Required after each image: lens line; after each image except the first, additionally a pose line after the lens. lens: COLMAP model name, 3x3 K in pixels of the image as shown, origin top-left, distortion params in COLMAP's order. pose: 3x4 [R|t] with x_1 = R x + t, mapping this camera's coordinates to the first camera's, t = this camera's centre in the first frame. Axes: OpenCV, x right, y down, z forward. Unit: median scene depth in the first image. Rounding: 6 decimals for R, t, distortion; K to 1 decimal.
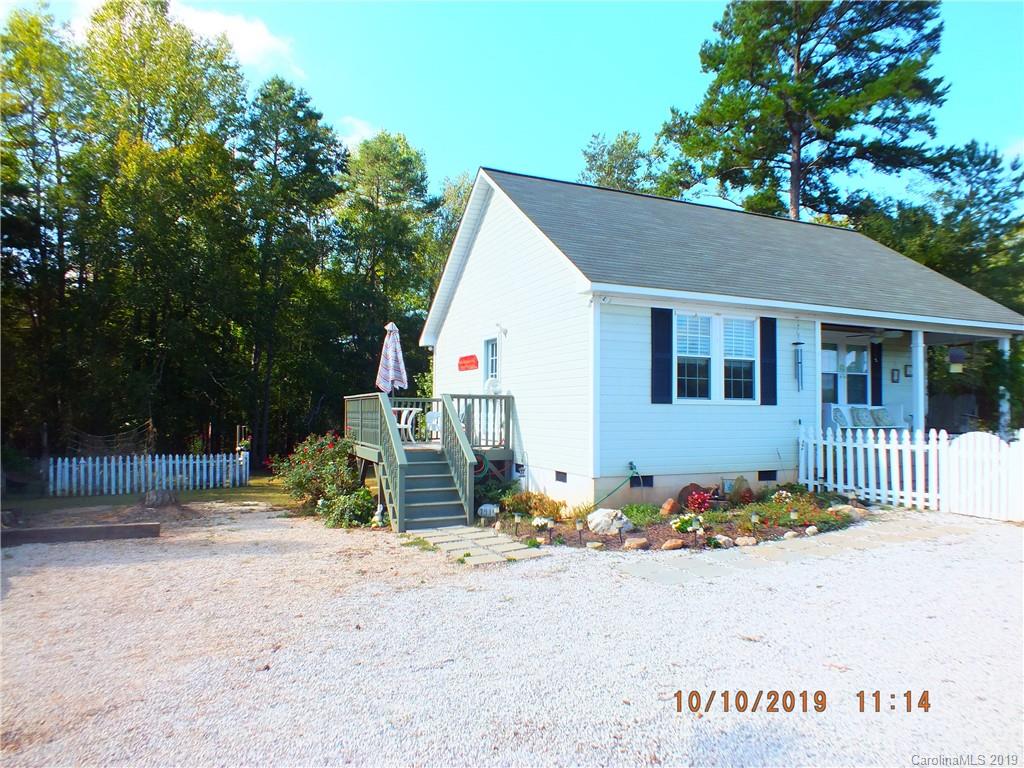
lens RADIAL K [[676.7, 0, 491.1], [0, 676.7, 385.4], [0, 0, 1]] dist [-0.039954, 0.003371]
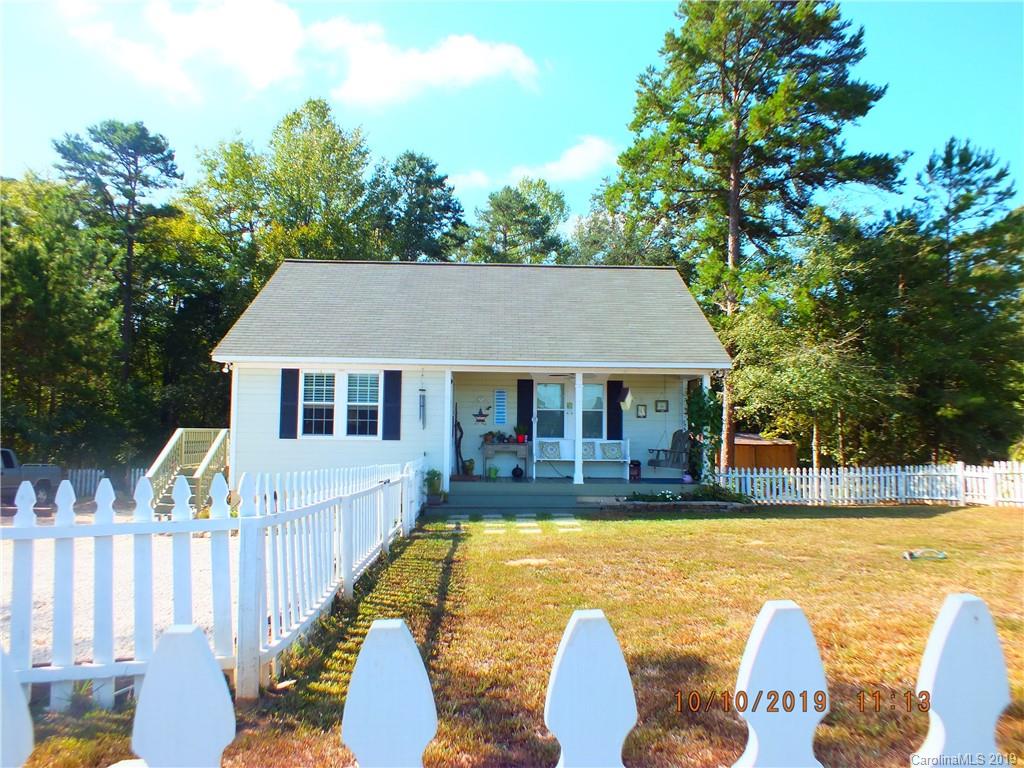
lens RADIAL K [[676.7, 0, 491.1], [0, 676.7, 385.4], [0, 0, 1]] dist [-0.039954, 0.003371]
pose [[0.927162, -0.023594, -0.373917, 1.142222], [0.009691, 0.999192, -0.039018, -0.023333], [0.374536, 0.032552, 0.926641, -0.116929]]
